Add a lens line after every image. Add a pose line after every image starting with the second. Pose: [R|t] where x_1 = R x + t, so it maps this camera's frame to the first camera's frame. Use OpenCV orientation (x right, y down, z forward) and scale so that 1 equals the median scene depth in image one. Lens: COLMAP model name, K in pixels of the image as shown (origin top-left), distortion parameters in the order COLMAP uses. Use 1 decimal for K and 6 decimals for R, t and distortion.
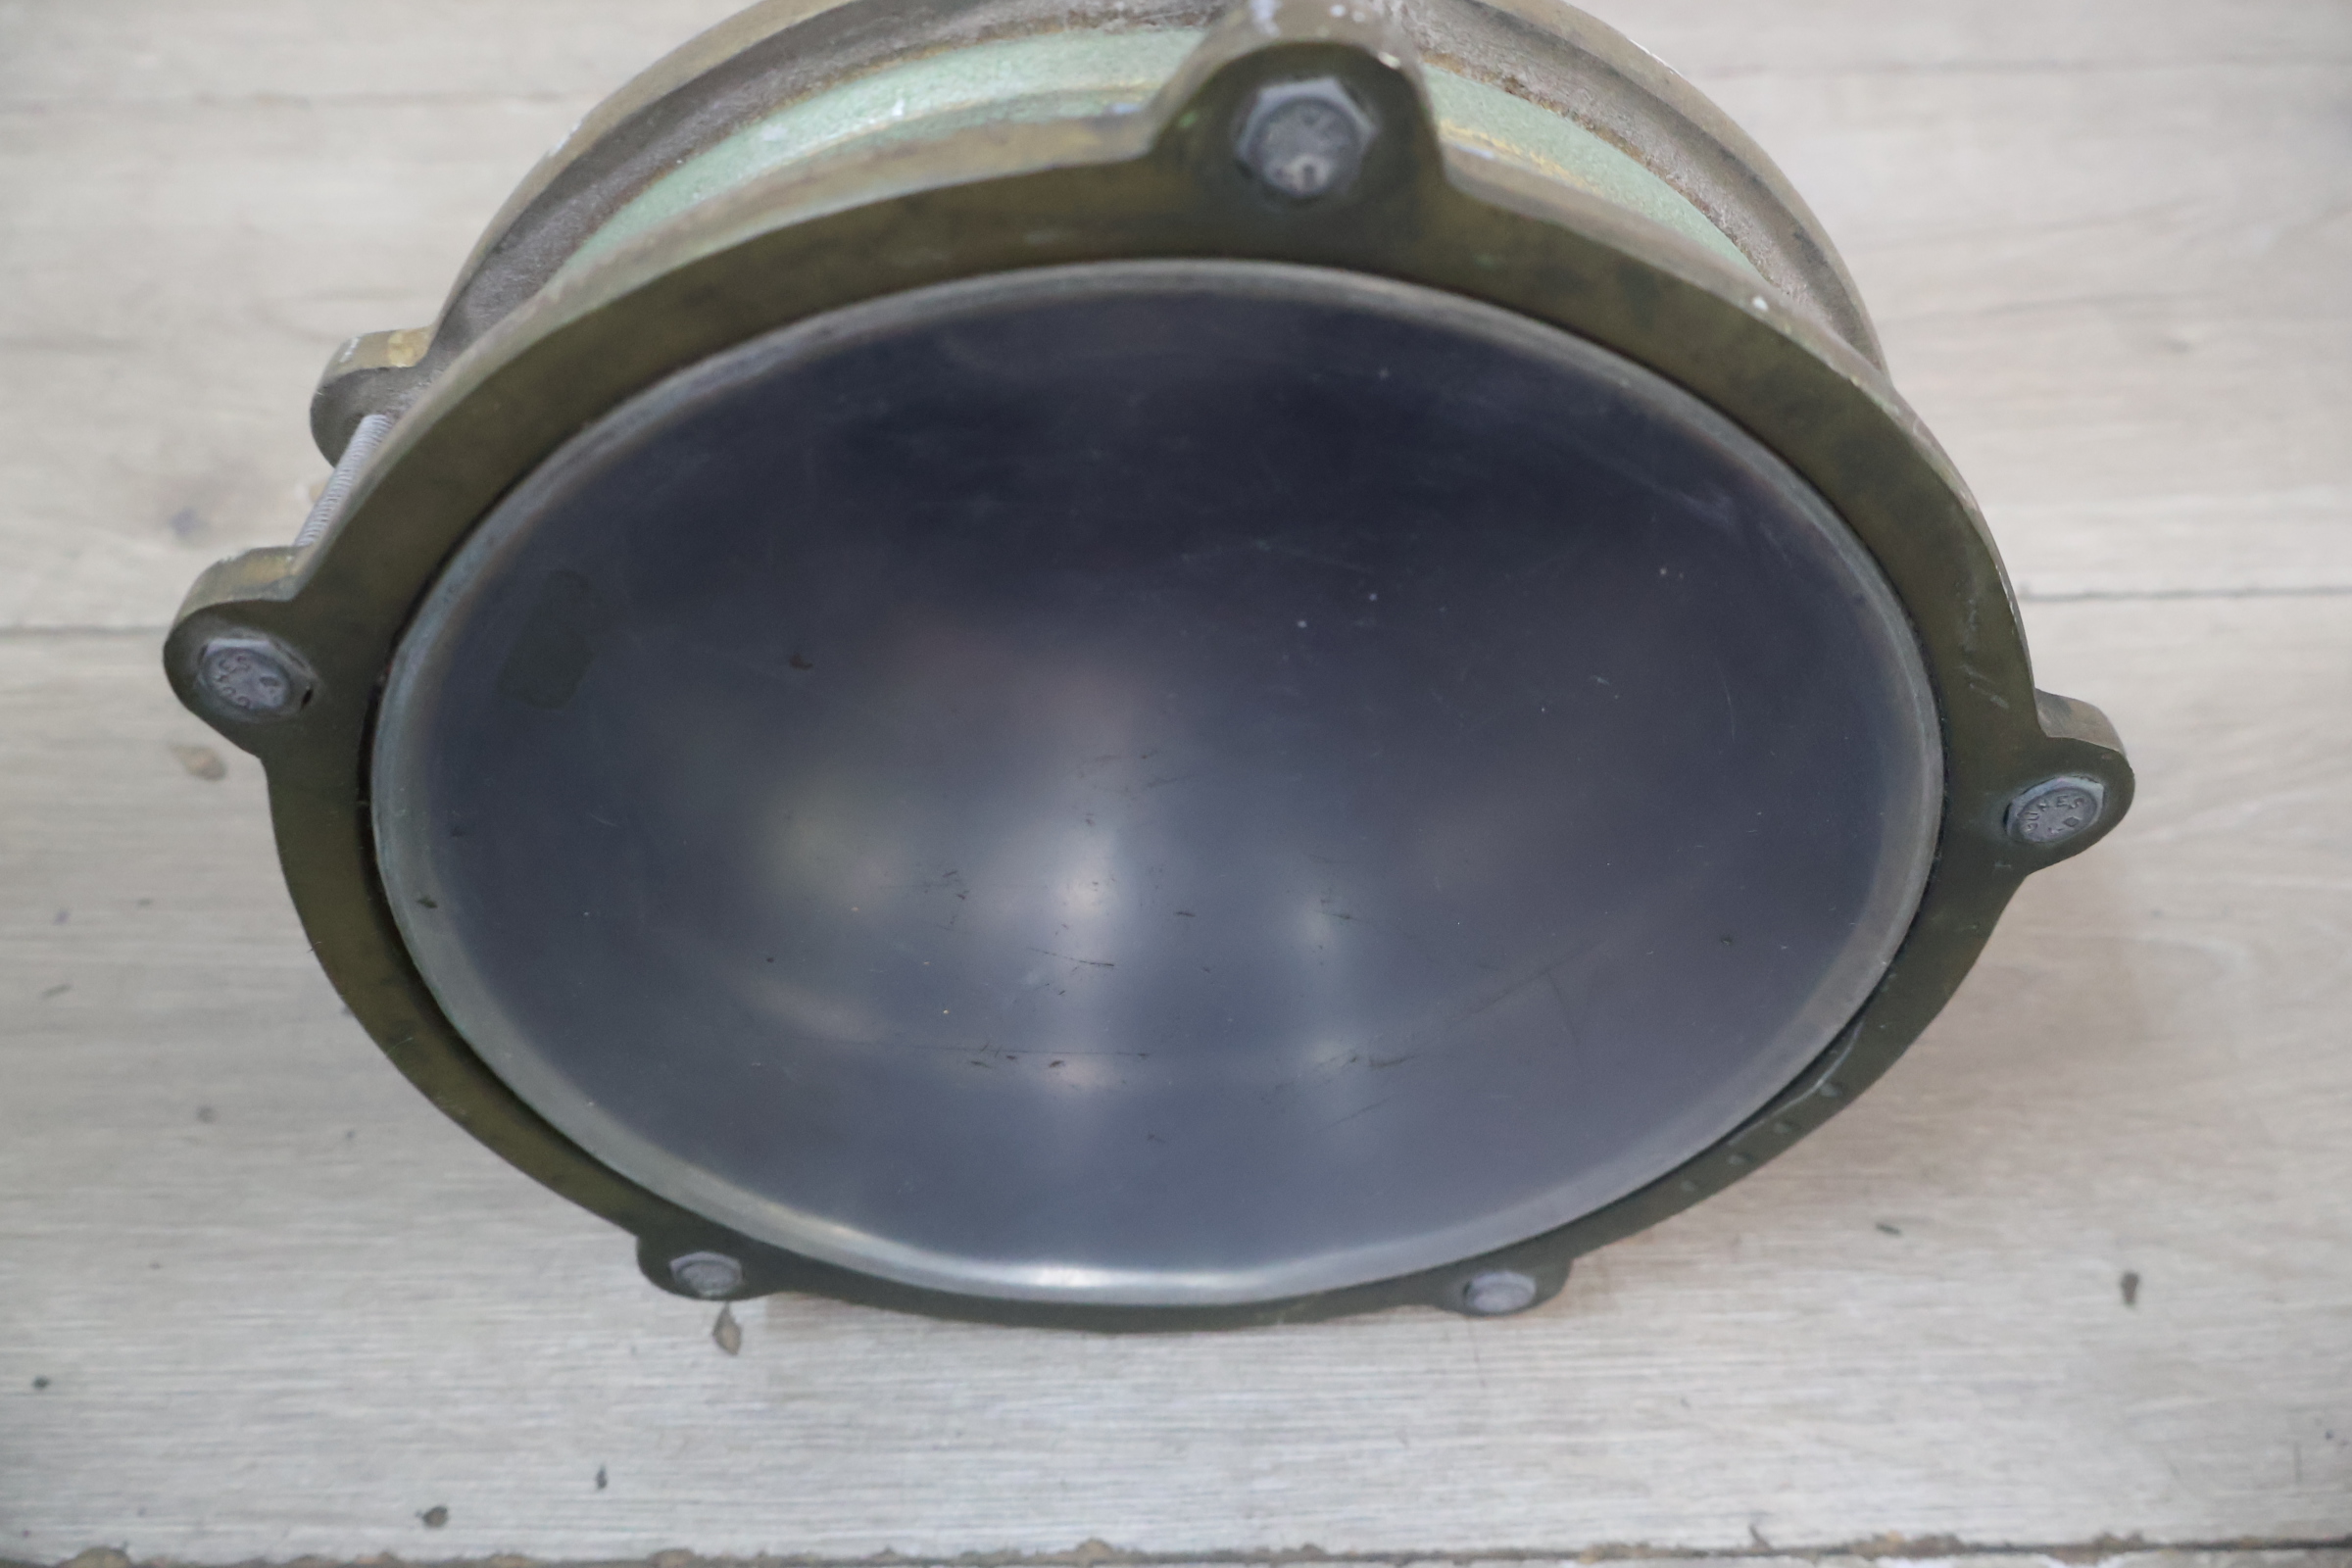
lens RADIAL K [[1993.3, 0, 1177.0], [0, 1993.3, 808.1], [0, 0, 1]] dist [0.004219, -0.001035]
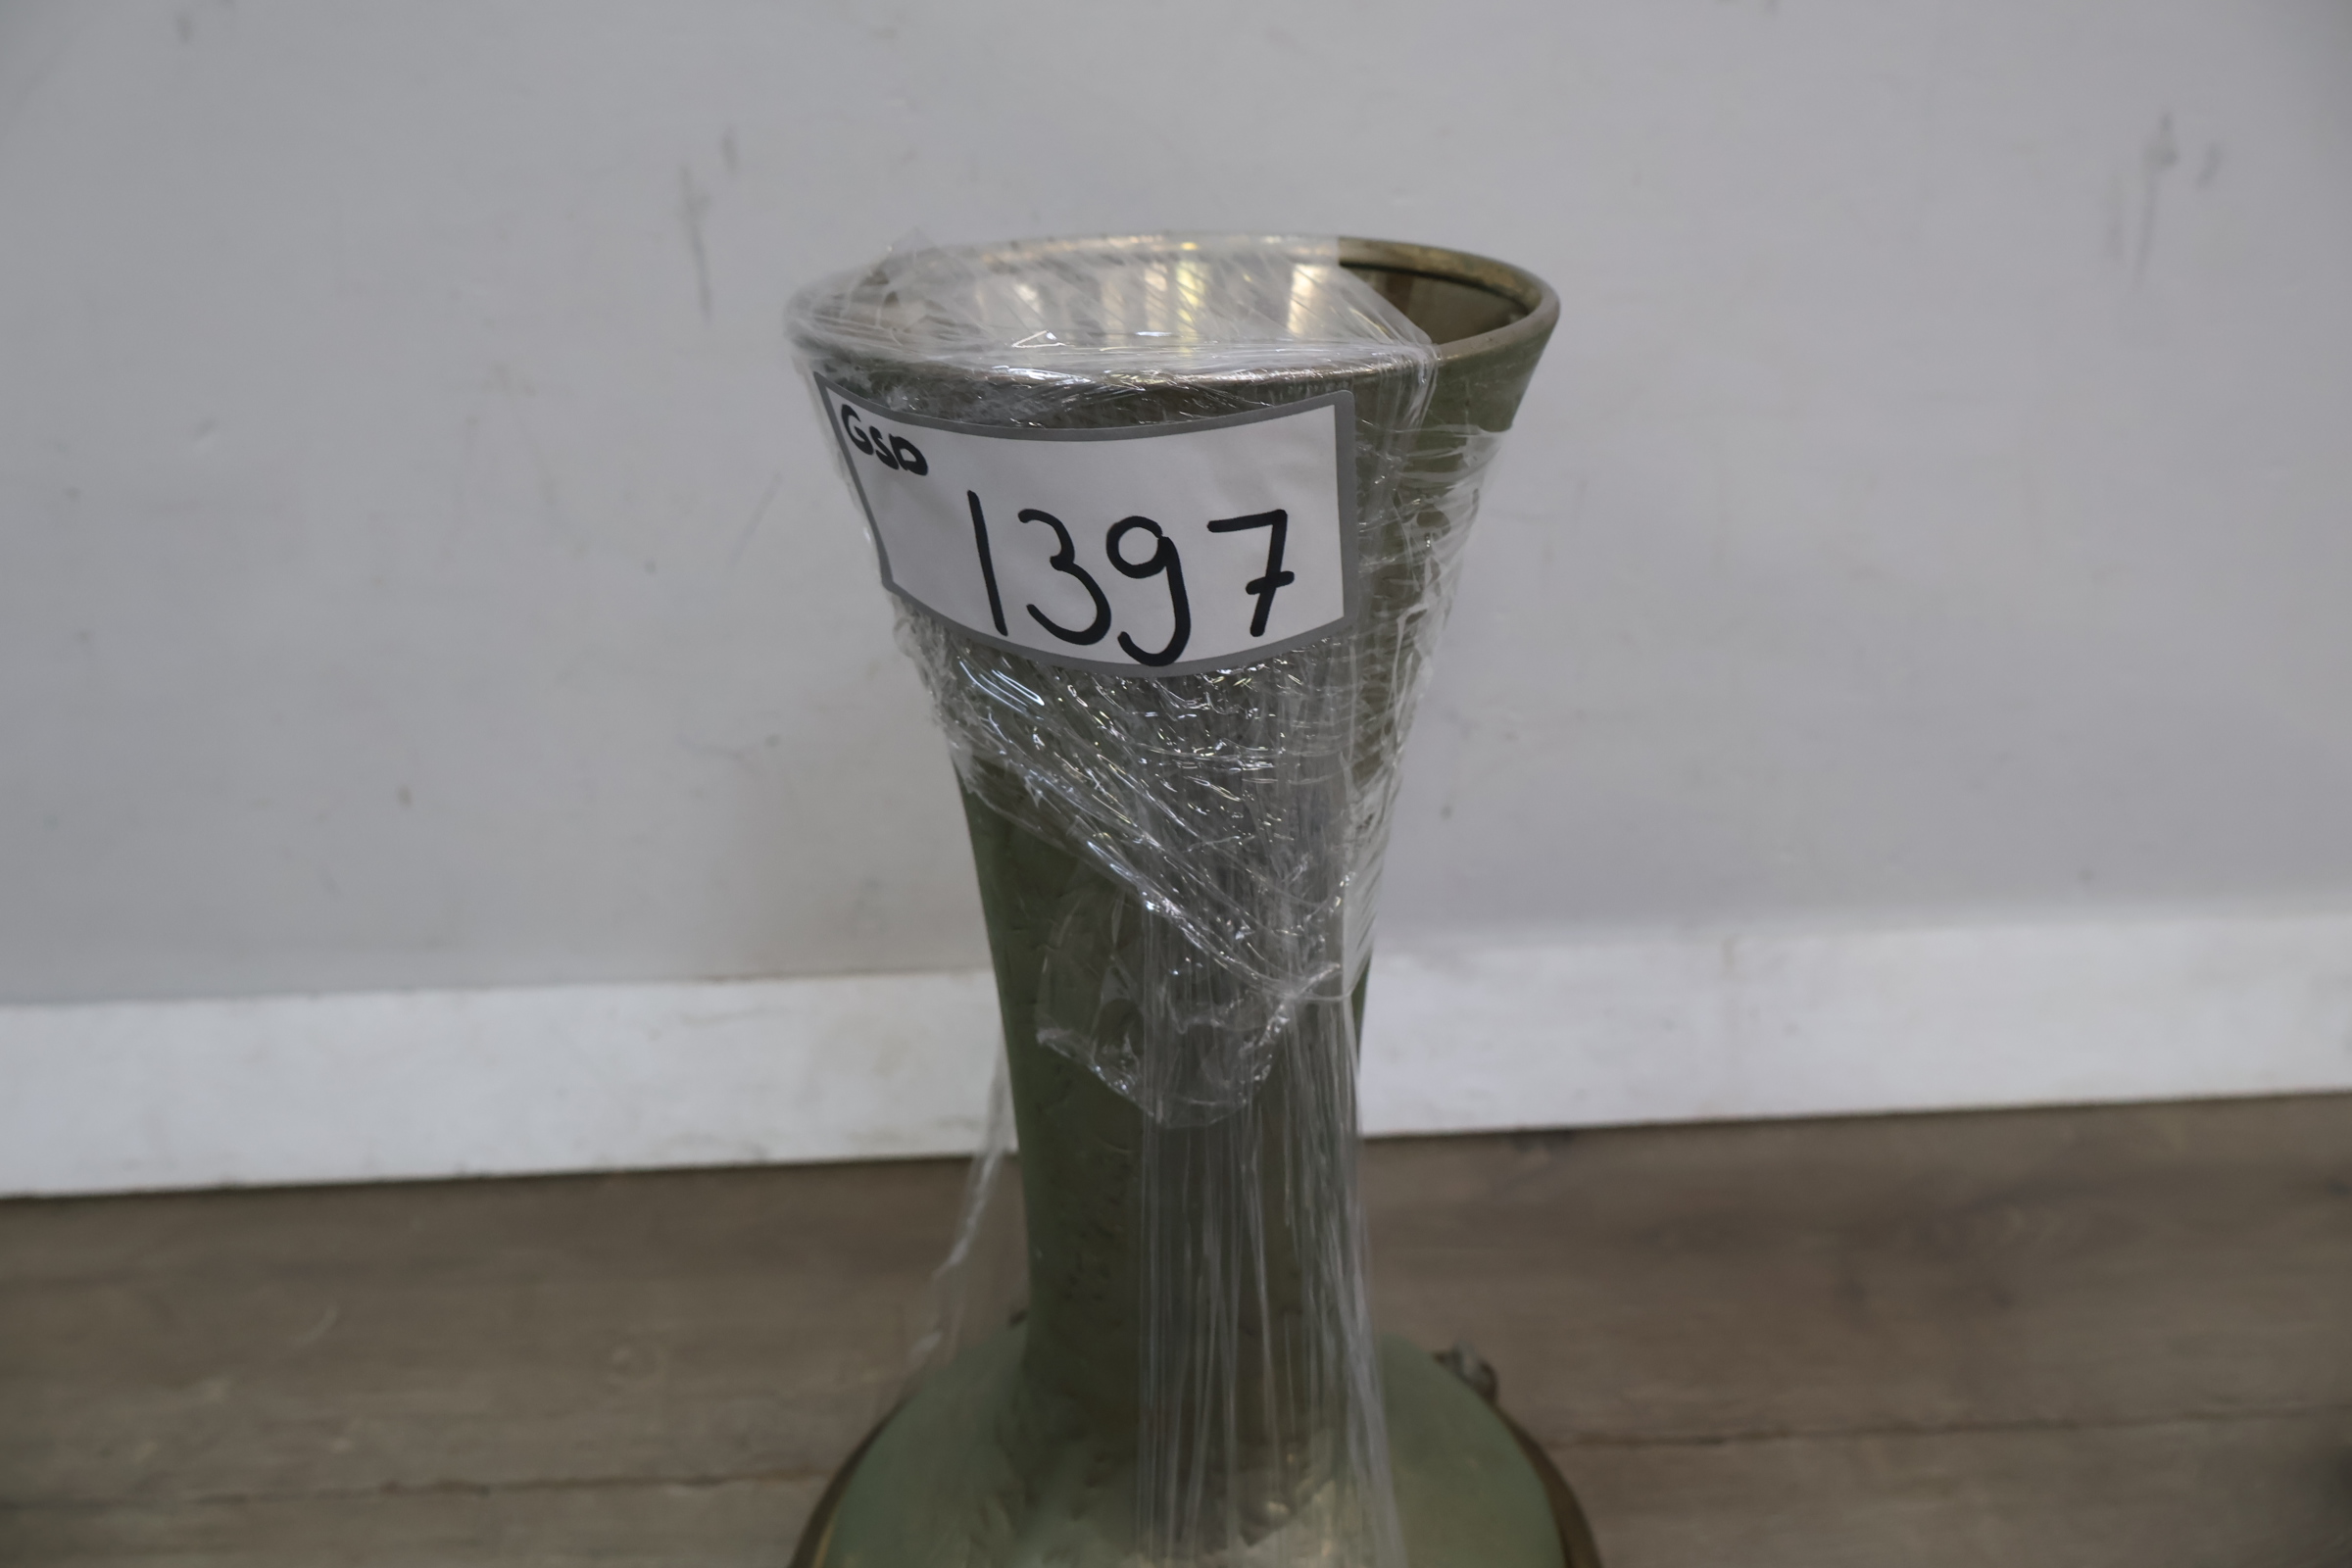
lens RADIAL K [[1993.3, 0, 1172.6], [0, 1993.3, 796.0], [0, 0, 1]] dist [0.004219, -0.001035]
pose [[0.999449, -0.013378, 0.030391, -0.140555], [0.025999, 0.884615, -0.465596, -0.281112], [-0.020655, 0.466130, 0.884475, -0.267005]]
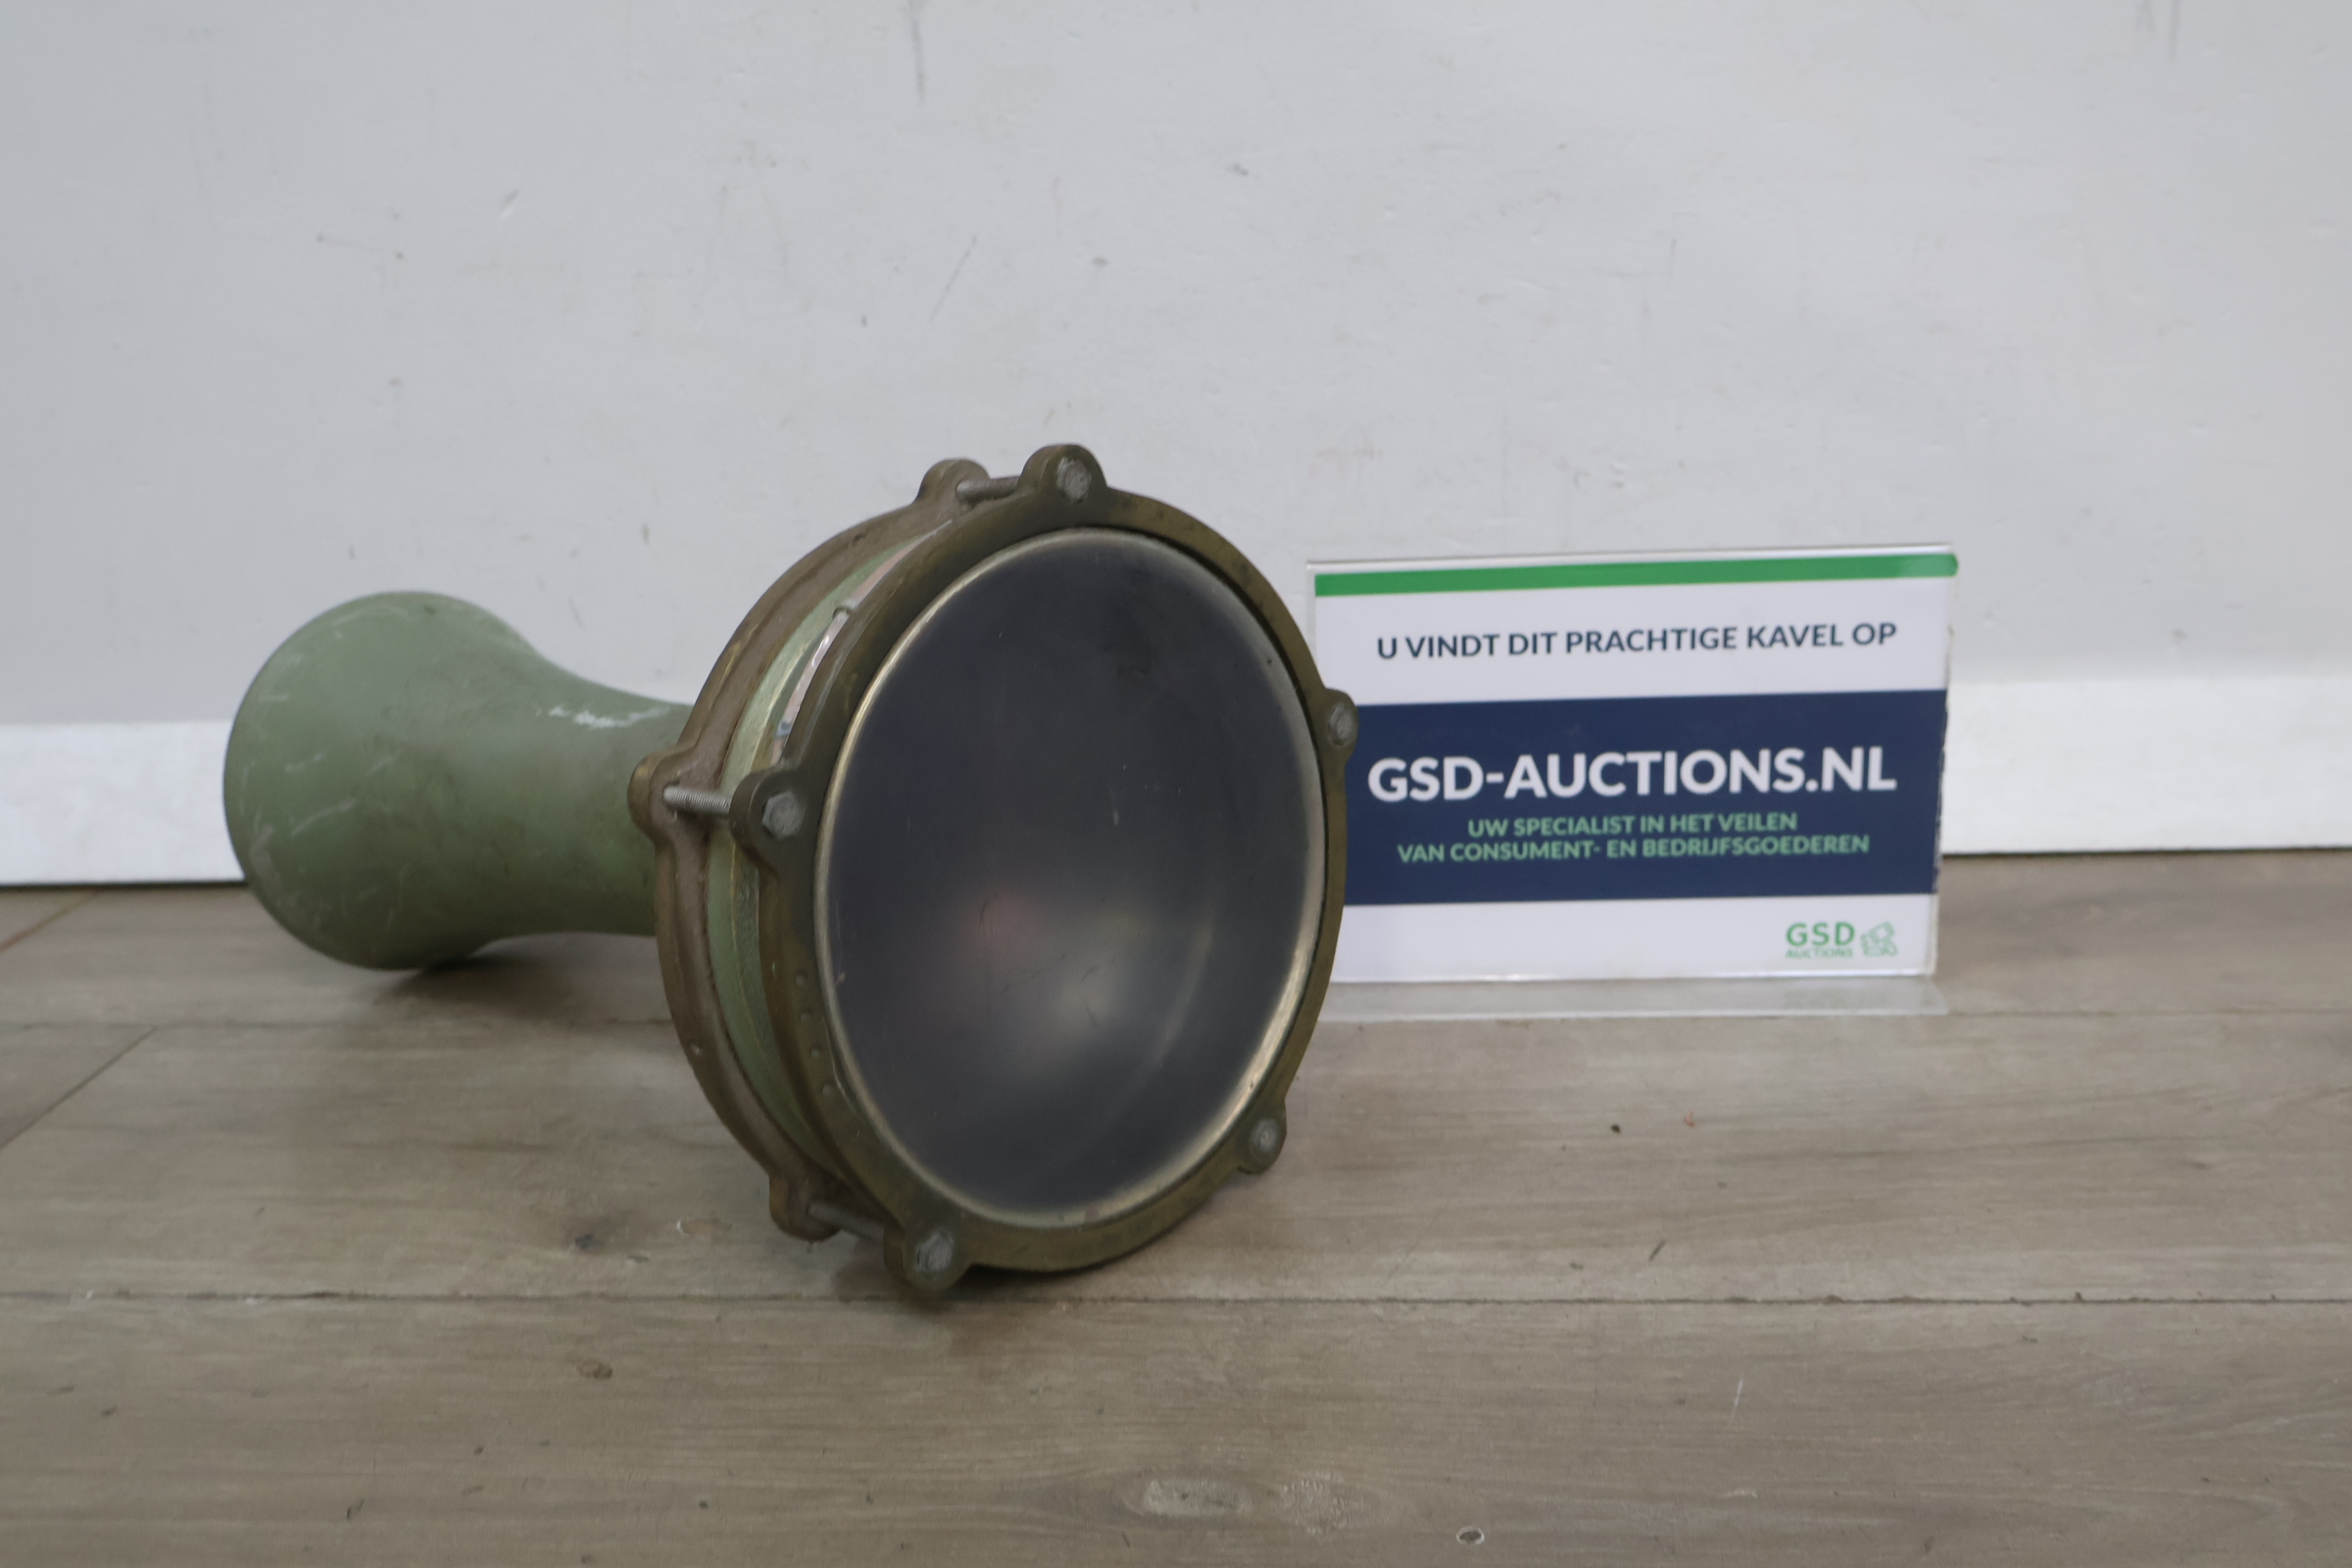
lens RADIAL K [[2303.1, 0, 1185.3], [0, 2303.1, 801.9], [0, 0, 1]] dist [0.014701, 0.000000]
pose [[0.997231, 0.004453, -0.074228, -0.015943], [-0.047225, 0.808981, -0.585934, 0.631778], [0.057440, 0.587818, 0.806952, -0.431086]]
